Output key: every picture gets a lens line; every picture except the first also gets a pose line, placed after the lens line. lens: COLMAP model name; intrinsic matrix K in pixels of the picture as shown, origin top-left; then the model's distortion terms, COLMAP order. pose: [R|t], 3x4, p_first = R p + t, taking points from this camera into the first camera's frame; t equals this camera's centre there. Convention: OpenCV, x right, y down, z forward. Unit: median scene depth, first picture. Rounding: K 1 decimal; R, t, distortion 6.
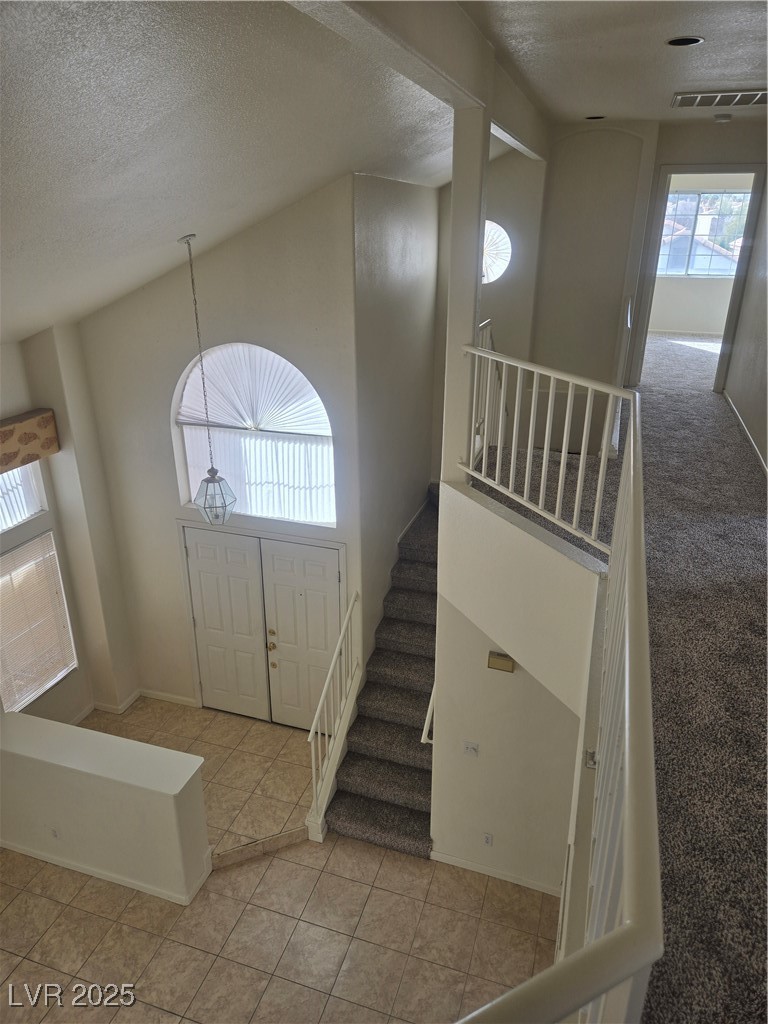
lens RADIAL K [[695.0, 0, 392.8], [0, 695.0, 506.4], [0, 0, 1]] dist [0.078614, -0.058772]
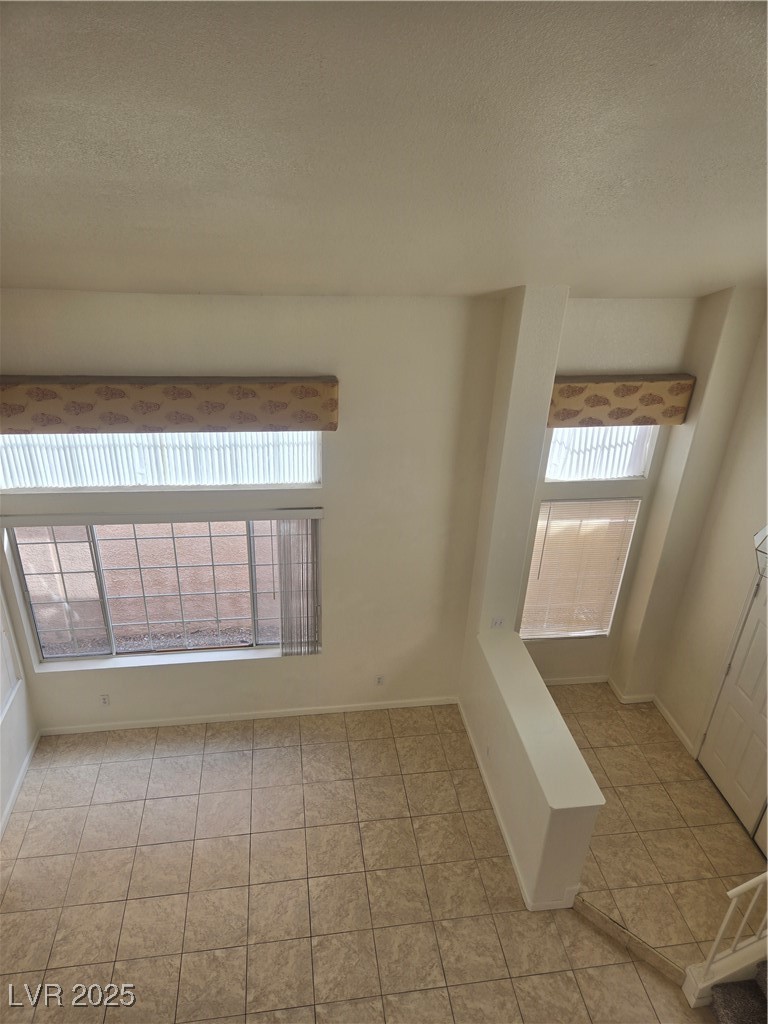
lens RADIAL K [[695.0, 0, 380.8], [0, 695.0, 521.1], [0, 0, 1]] dist [0.078614, -0.058772]
pose [[0.439456, 0.432358, -0.787366, 0.131243], [-0.365737, 0.886718, 0.282785, -0.085387], [0.820436, 0.163697, 0.547803, 0.214018]]
